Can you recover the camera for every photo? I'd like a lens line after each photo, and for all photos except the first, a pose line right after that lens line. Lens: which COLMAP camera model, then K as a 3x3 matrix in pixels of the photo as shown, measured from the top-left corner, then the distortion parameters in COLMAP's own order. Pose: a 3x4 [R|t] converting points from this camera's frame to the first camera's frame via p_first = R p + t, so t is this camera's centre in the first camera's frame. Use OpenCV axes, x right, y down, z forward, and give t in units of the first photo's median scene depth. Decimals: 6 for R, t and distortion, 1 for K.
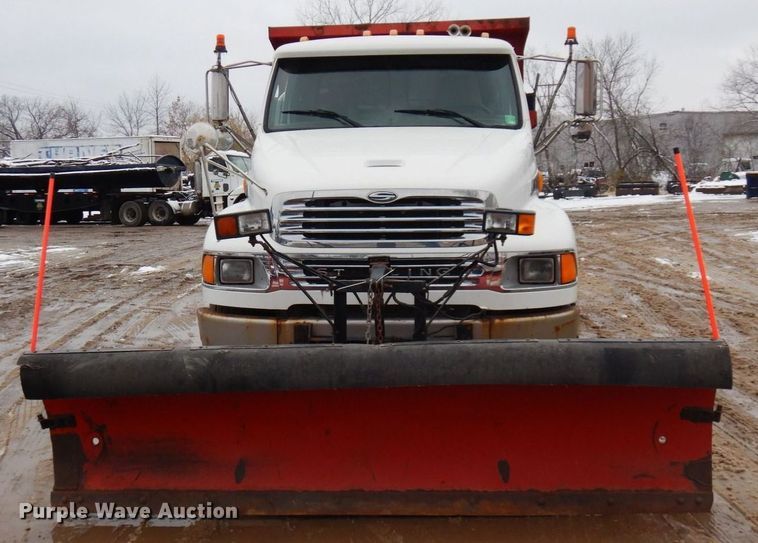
lens RADIAL K [[946.0, 0, 377.1], [0, 946.0, 263.6], [0, 0, 1]] dist [0.003294, 0.000000]
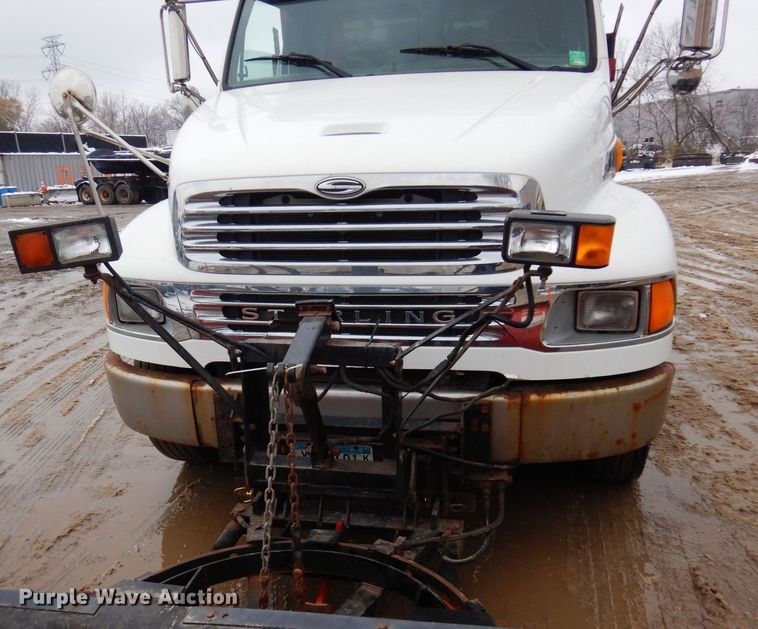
lens RADIAL K [[664.6, 0, 377.4], [0, 664.6, 357.6], [0, 0, 1]] dist [0.023868, -0.015057]
pose [[0.989502, 0.023097, -0.142659, 0.086278], [0.006010, 0.979715, 0.200308, -0.048860], [0.144392, -0.199063, 0.969291, 0.567242]]
